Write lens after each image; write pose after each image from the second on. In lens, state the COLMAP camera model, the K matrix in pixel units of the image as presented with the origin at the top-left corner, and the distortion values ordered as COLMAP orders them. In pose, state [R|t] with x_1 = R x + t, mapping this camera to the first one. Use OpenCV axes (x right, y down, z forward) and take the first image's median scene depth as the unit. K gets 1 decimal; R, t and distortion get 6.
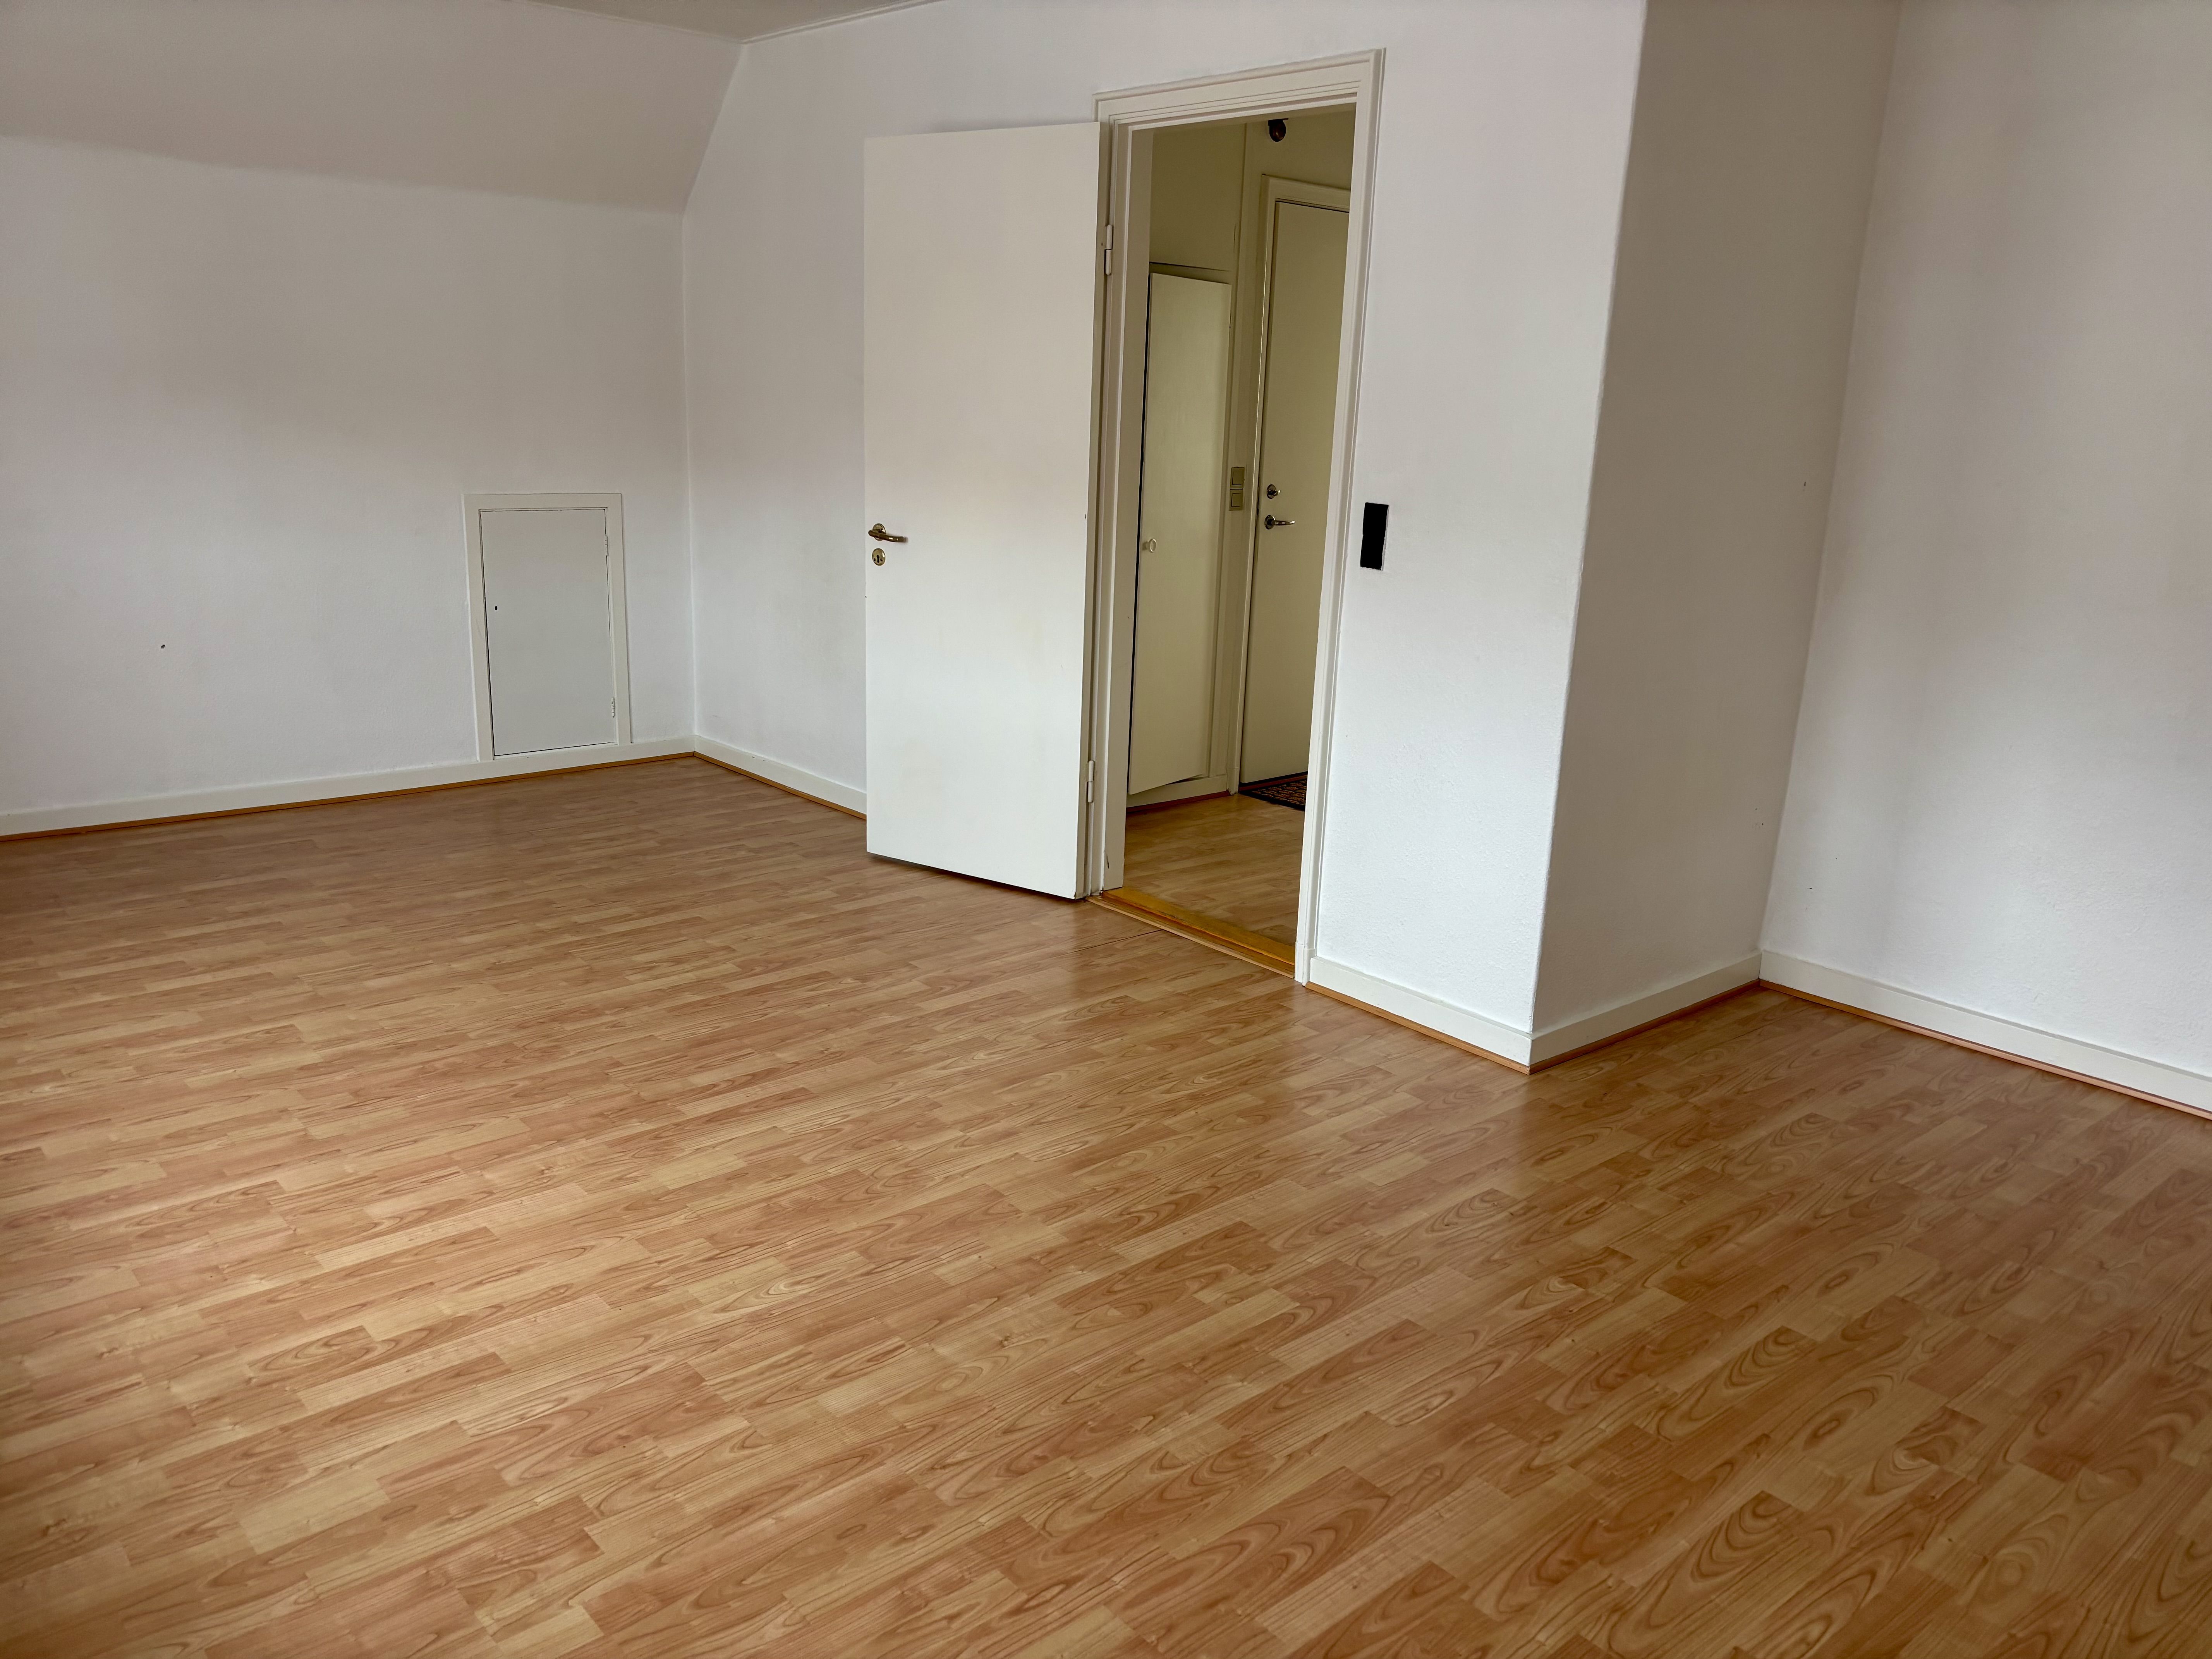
lens RADIAL K [[1662.3, 0, 1108.5], [0, 1662.3, 827.5], [0, 0, 1]] dist [0.029567, -0.015256]
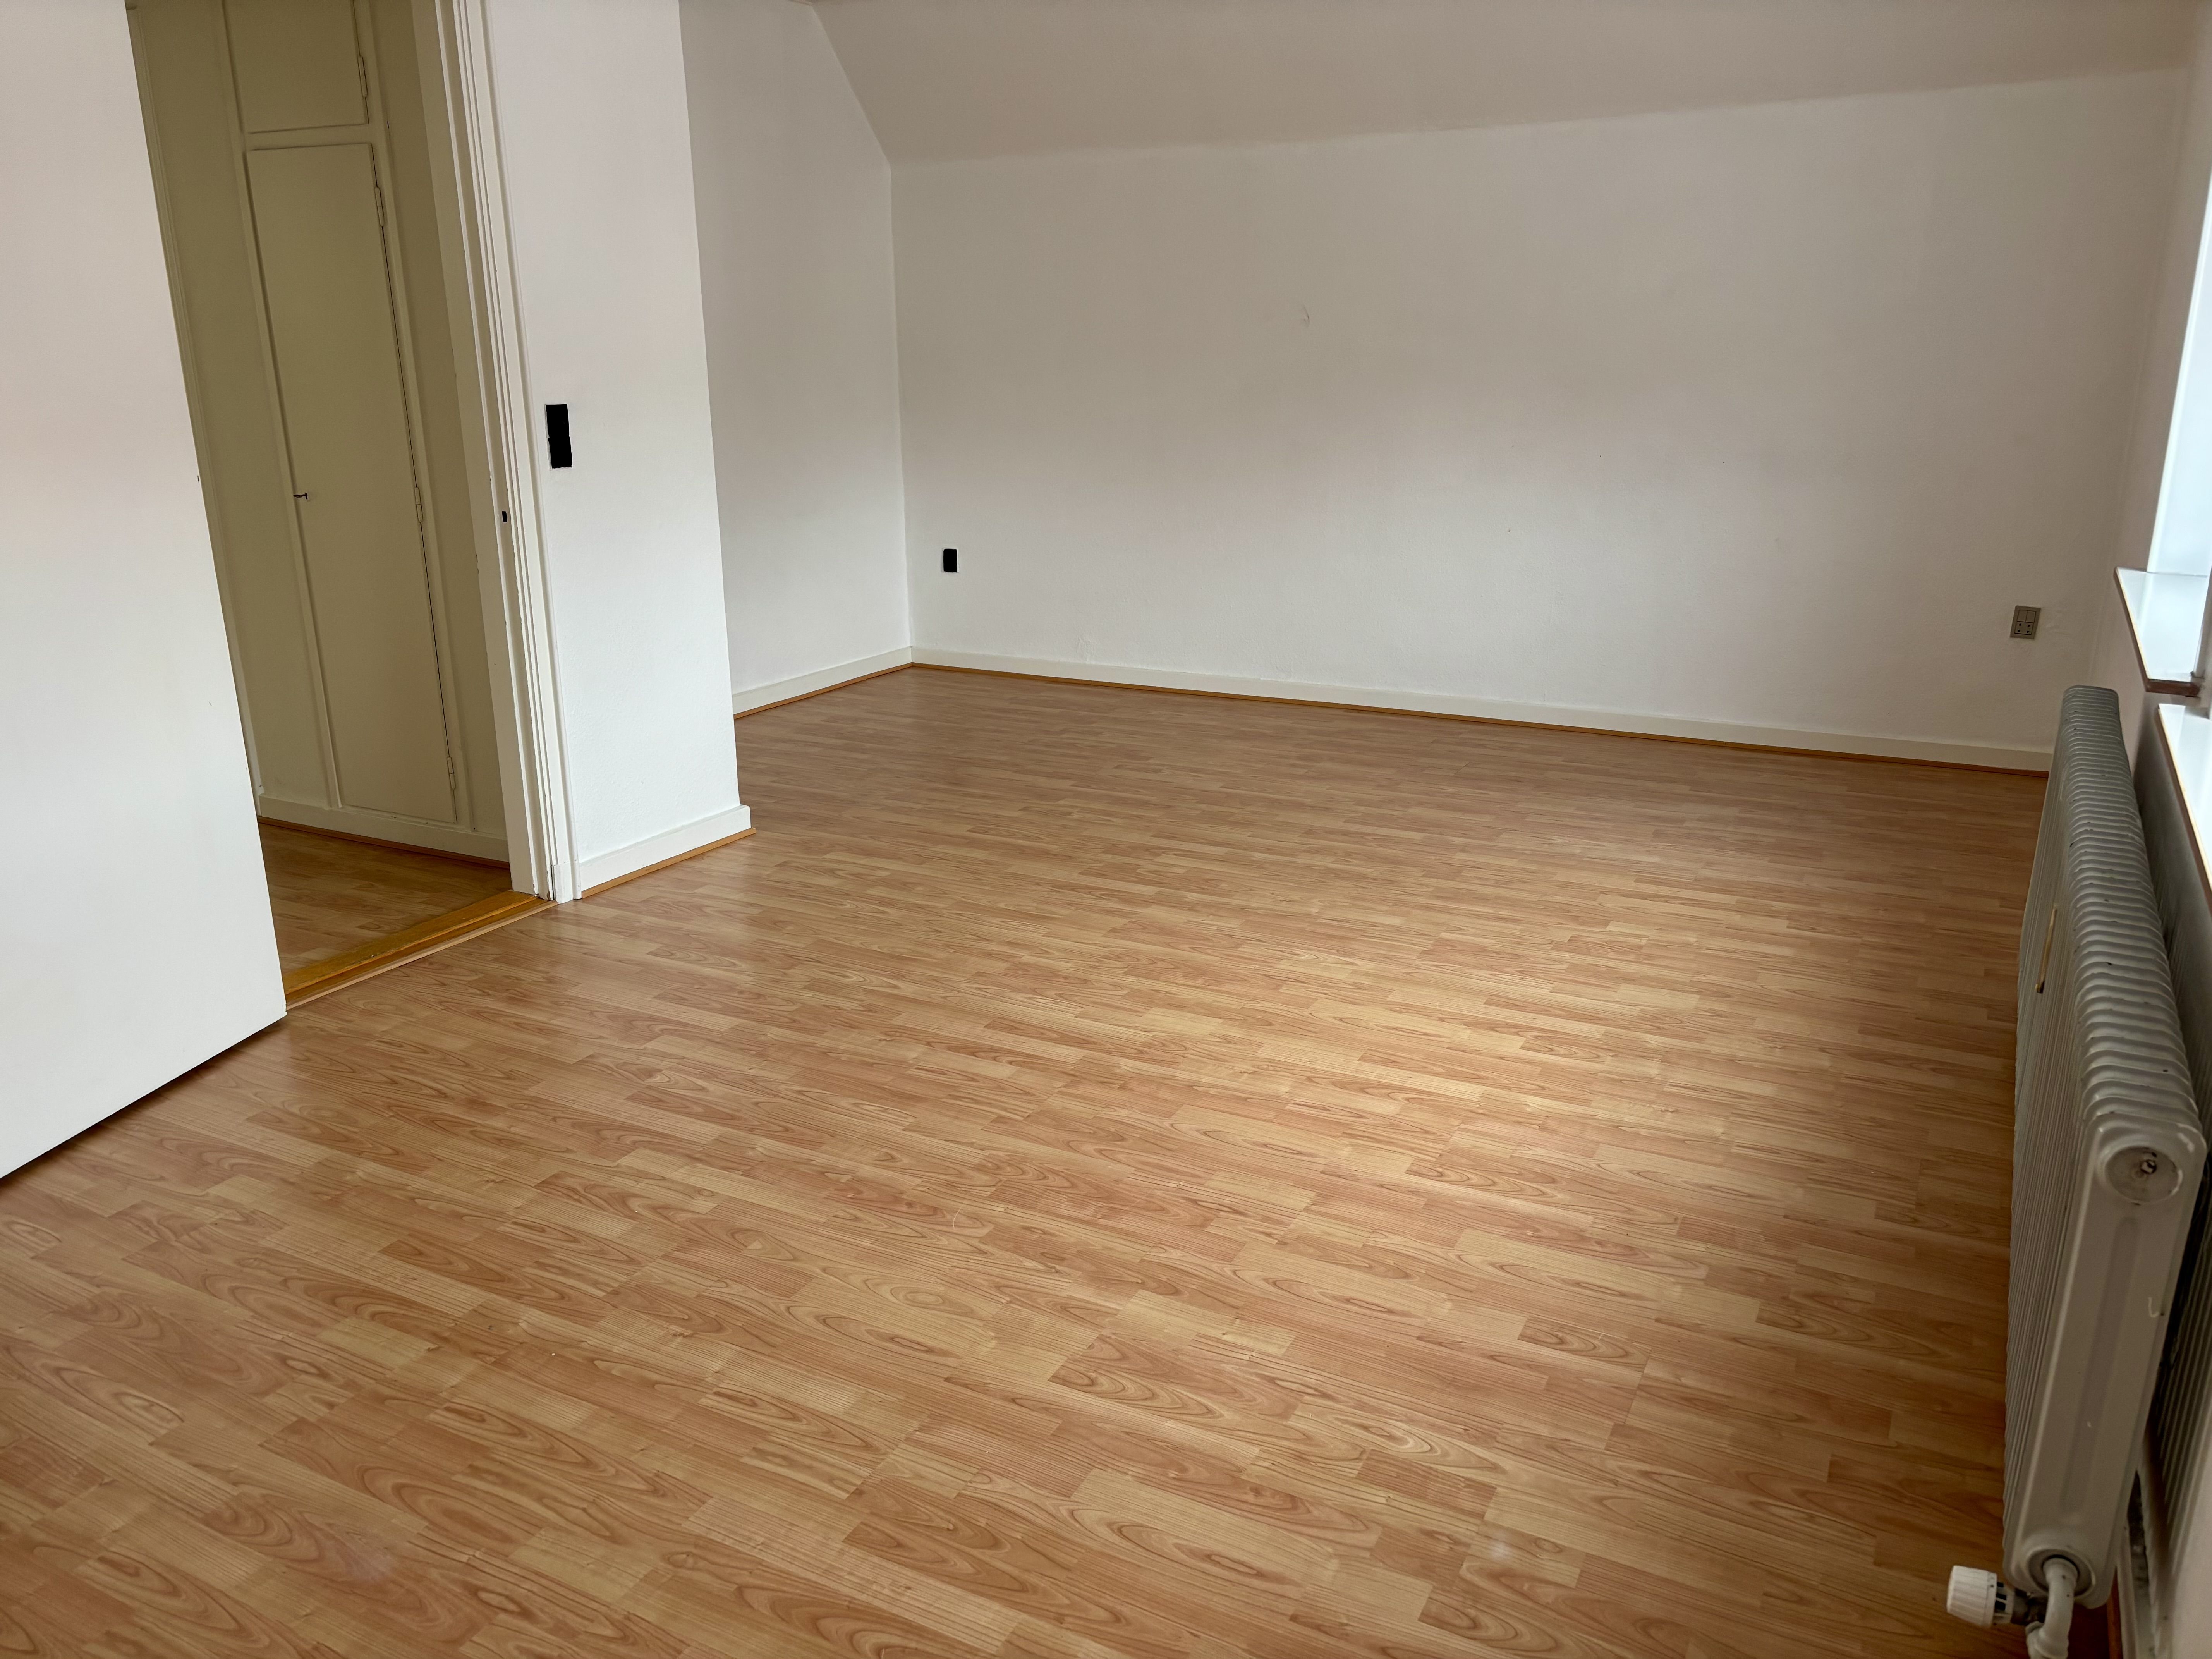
lens RADIAL K [[1662.3, 0, 1106.4], [0, 1662.3, 838.8], [0, 0, 1]] dist [0.029567, -0.015256]
pose [[-0.352950, -0.304878, 0.884577, -1.188159], [0.232445, 0.887210, 0.398532, -0.359877], [-0.906309, 0.346278, -0.242273, 1.293483]]
